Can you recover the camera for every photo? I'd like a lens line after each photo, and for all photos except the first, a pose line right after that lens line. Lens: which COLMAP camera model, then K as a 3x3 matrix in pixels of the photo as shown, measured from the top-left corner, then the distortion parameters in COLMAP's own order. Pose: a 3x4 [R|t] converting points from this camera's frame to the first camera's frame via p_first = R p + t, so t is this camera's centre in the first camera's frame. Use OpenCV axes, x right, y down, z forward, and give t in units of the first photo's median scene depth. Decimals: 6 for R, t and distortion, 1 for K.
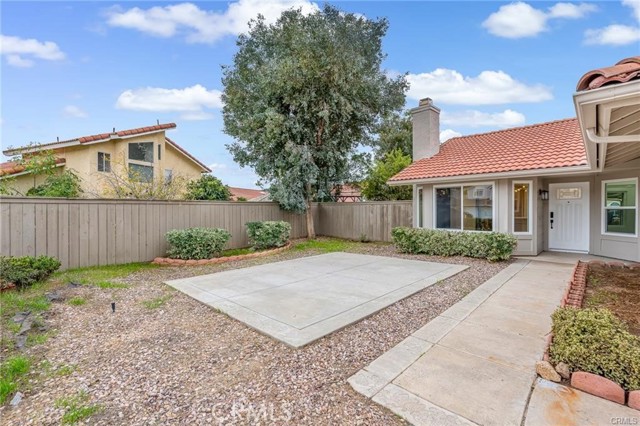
lens RADIAL K [[285.4, 0, 322.0], [0, 285.4, 212.8], [0, 0, 1]] dist [-0.000813, 0.000010]
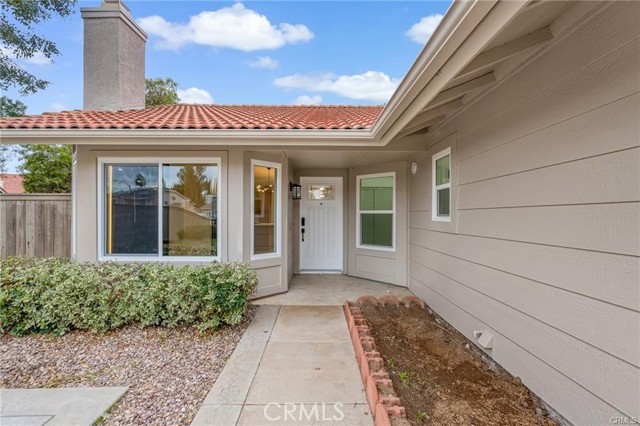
lens RADIAL K [[285.4, 0, 322.0], [0, 285.4, 212.8], [0, 0, 1]] dist [-0.000813, 0.000010]
pose [[0.706212, 0.007676, 0.707959, 0.346023], [0.001767, 0.999919, -0.012605, -0.005265], [-0.707998, 0.010153, 0.706141, 0.477158]]
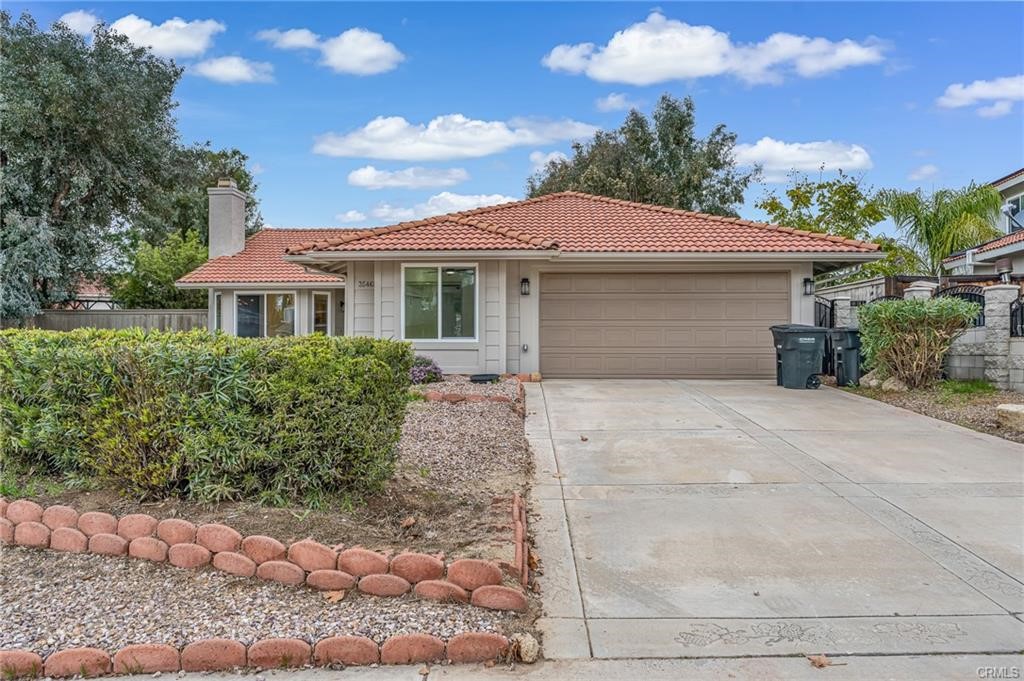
lens RADIAL K [[699.0, 0, 508.2], [0, 699.0, 339.0], [0, 0, 1]] dist [0.003681, 0.003355]
pose [[0.754695, 0.016821, 0.655861, -0.385420], [0.001729, 0.999617, -0.027626, 0.113695], [-0.656074, 0.021983, 0.754376, -1.192961]]
